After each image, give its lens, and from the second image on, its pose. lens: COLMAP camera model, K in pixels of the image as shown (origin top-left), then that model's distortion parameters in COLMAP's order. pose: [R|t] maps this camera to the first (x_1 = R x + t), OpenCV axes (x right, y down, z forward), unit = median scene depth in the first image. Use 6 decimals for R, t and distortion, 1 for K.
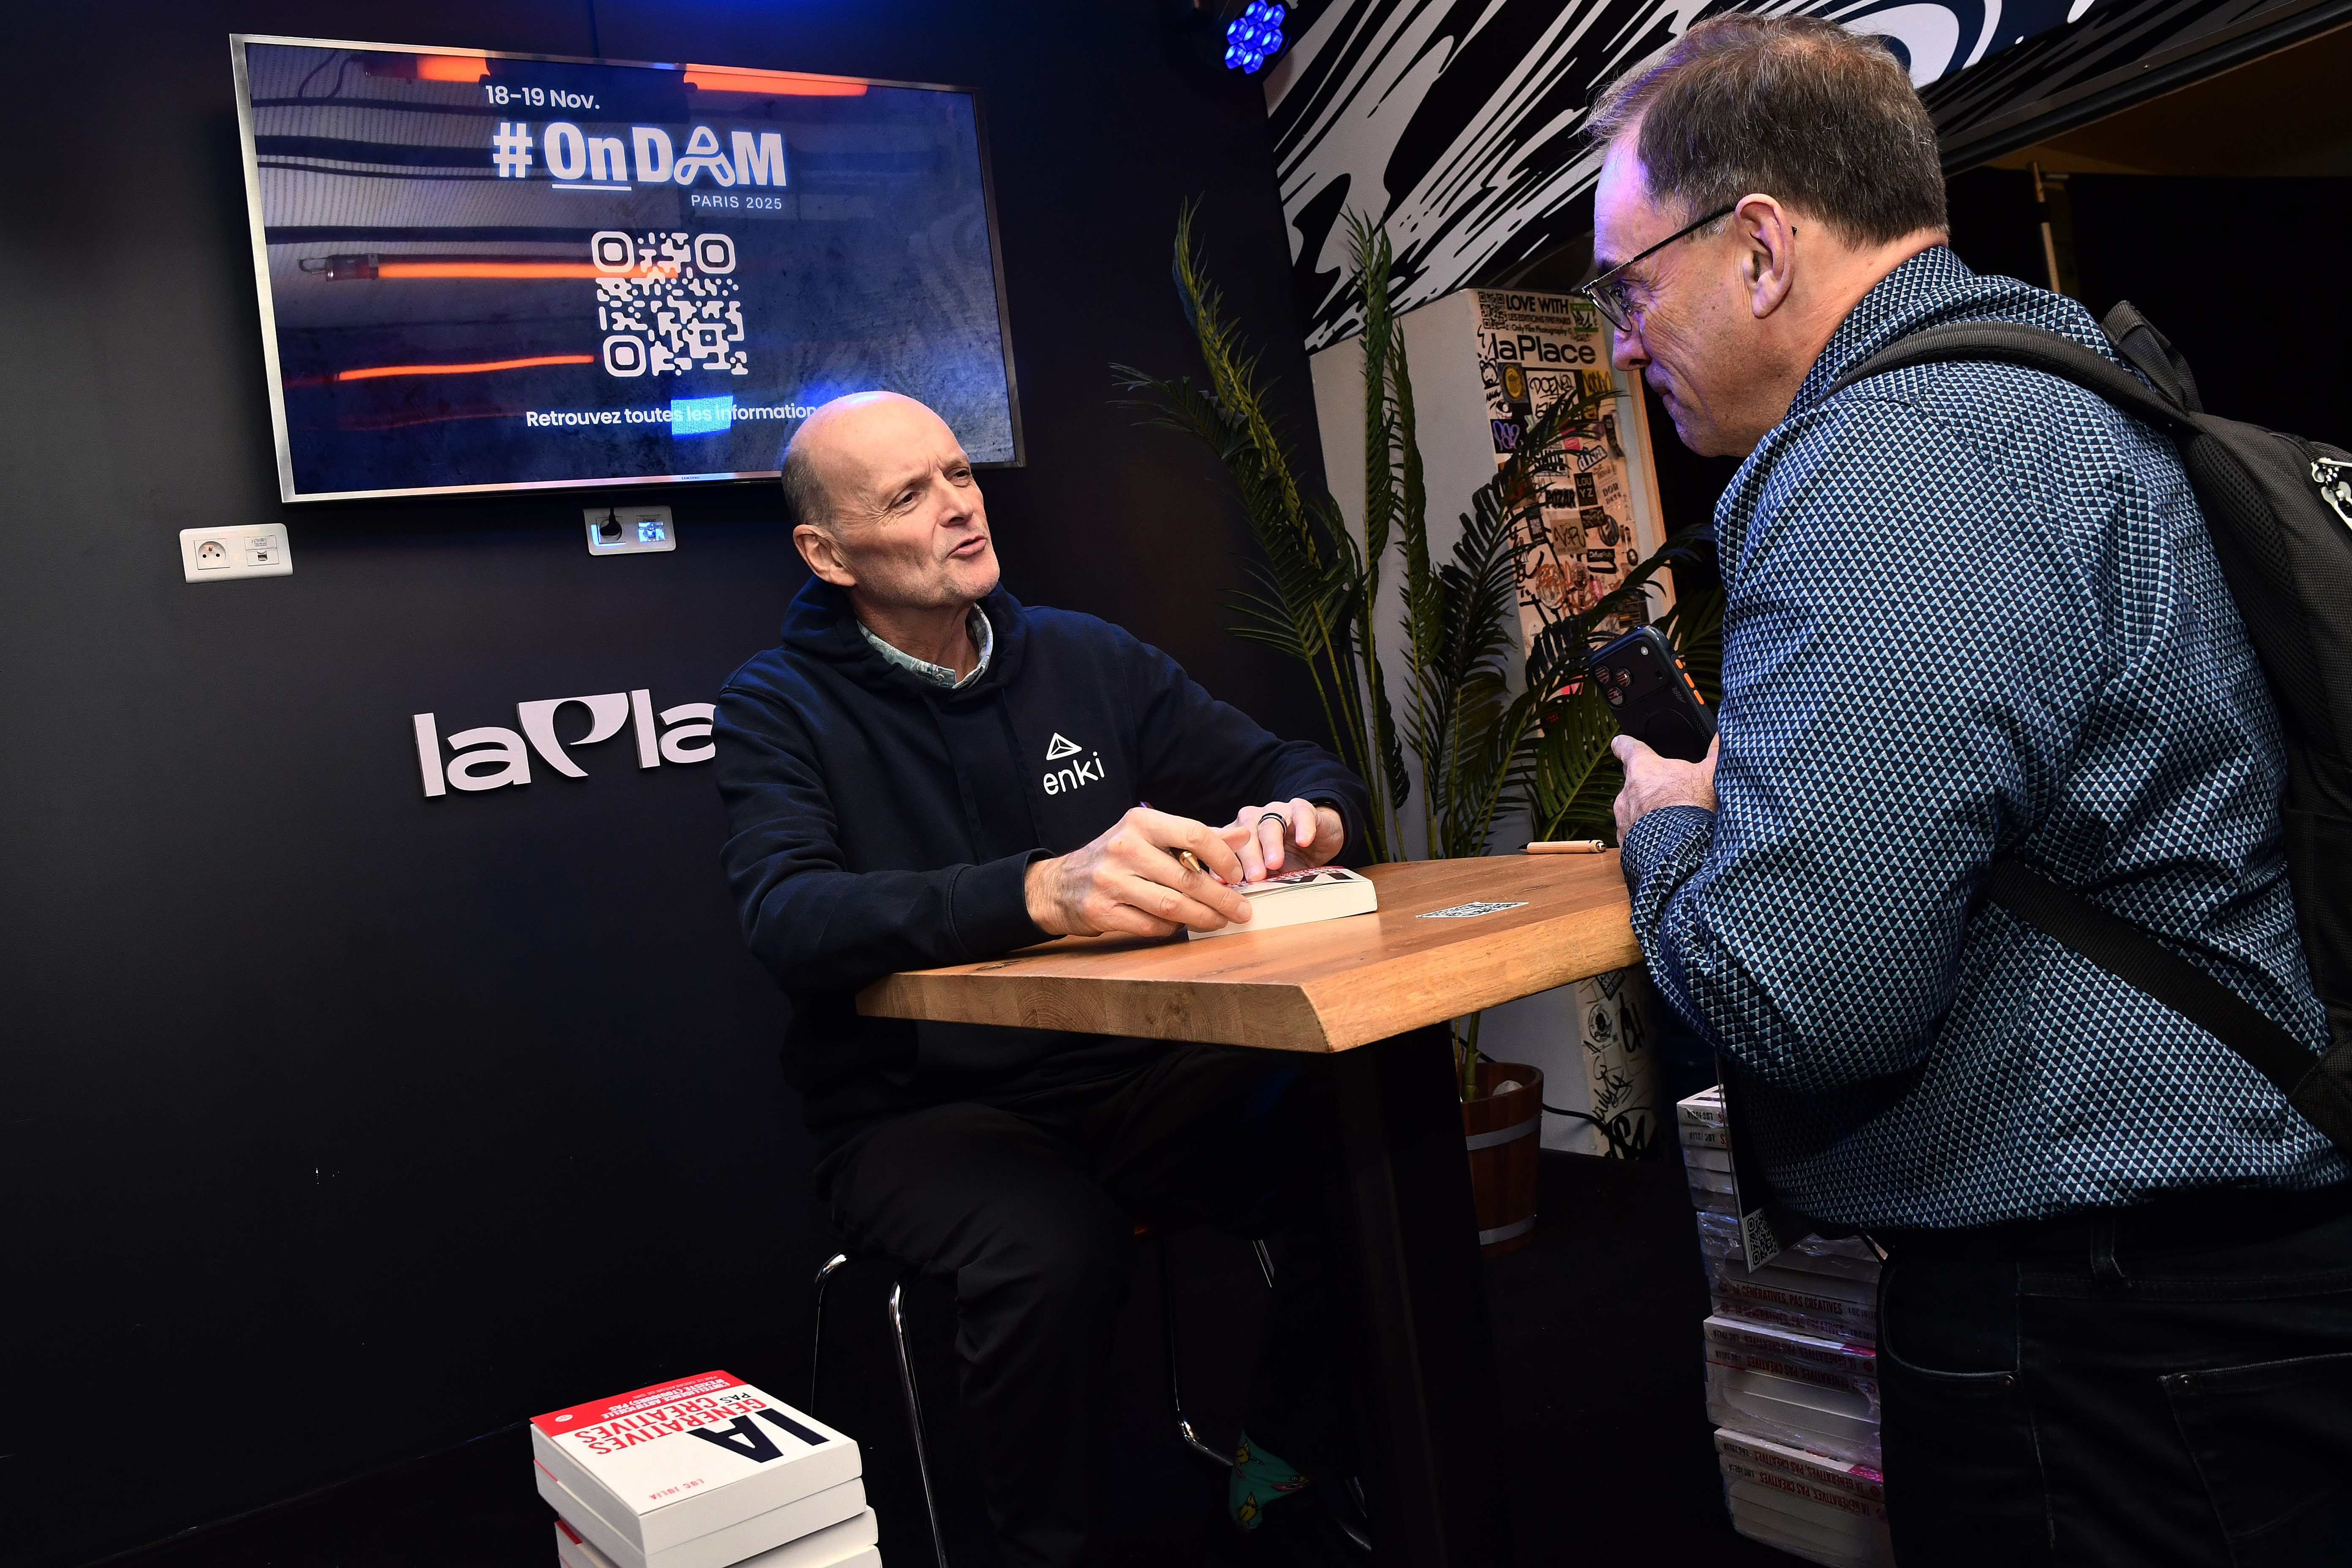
lens RADIAL K [[1660.4, 0, 1176.0], [0, 1660.4, 784.0], [0, 0, 1]] dist [-0.139906, 0.072876]
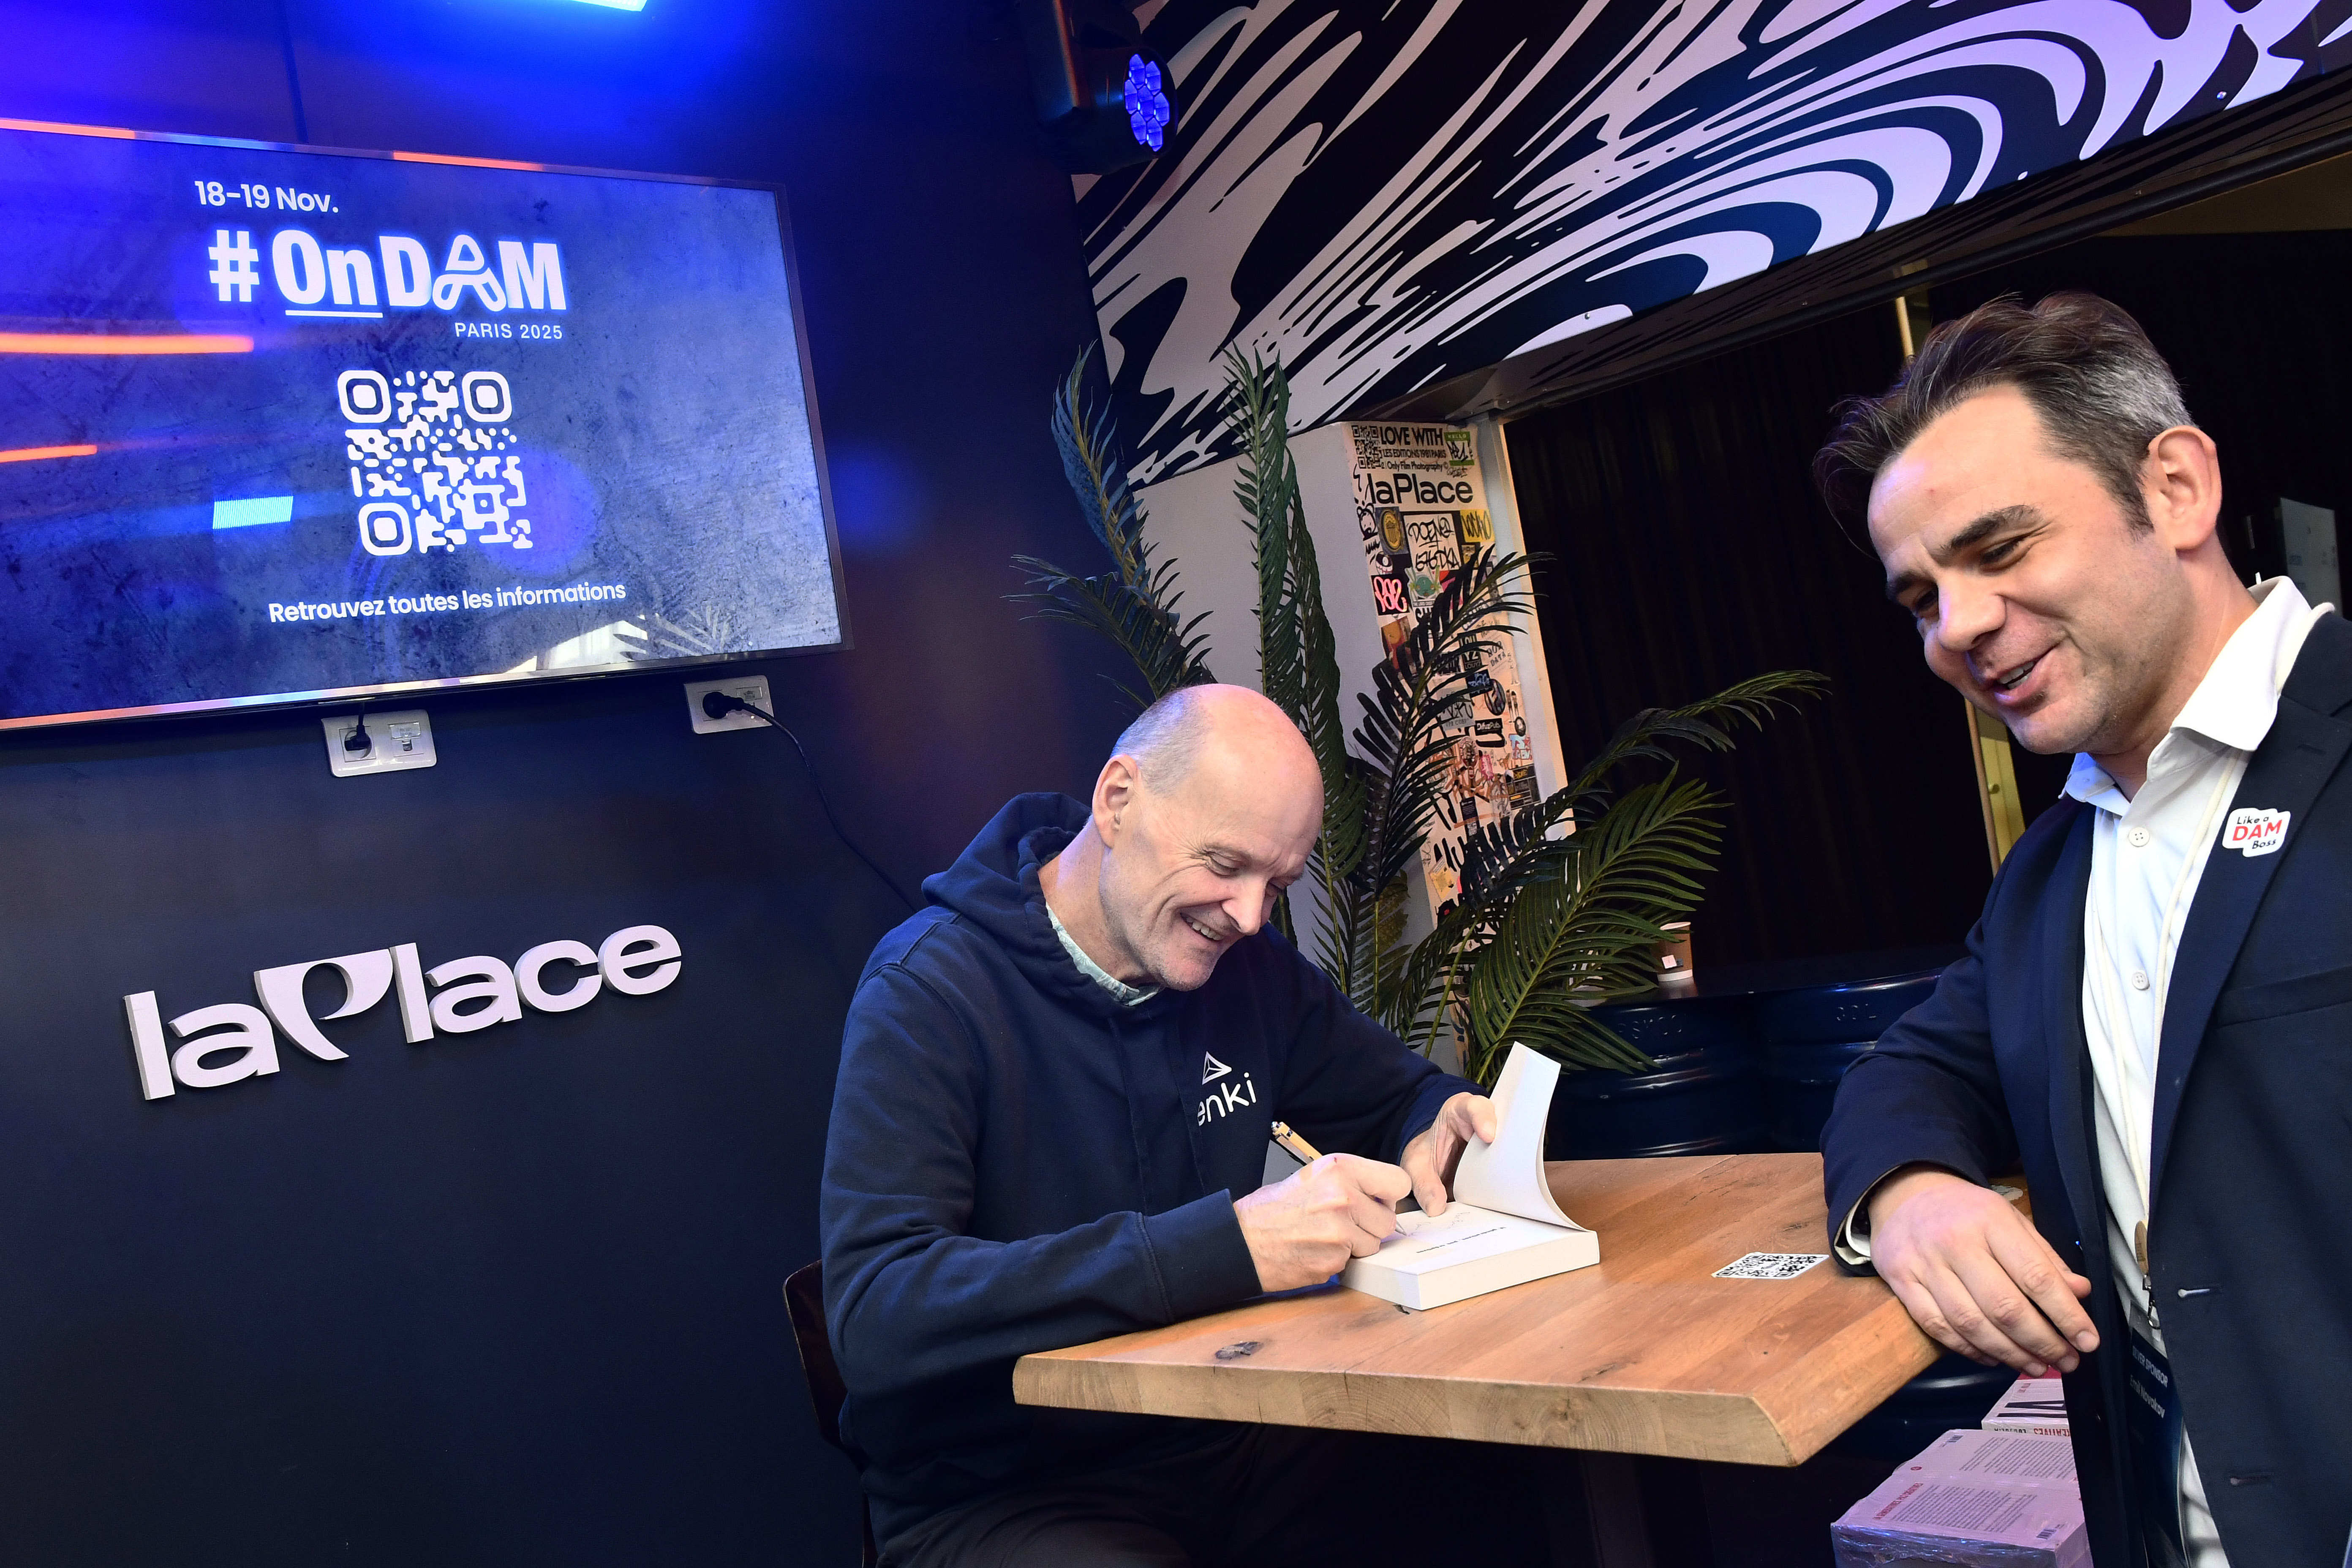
lens RADIAL K [[2066.7, 0, 1083.5], [0, 2066.7, 893.1], [0, 0, 1]] dist [-0.096612, 0.109067]
pose [[0.985749, -0.034231, 0.164701, -0.168462], [0.036983, 0.999222, -0.013670, -0.057643], [-0.164105, 0.019567, 0.986249, -0.037915]]
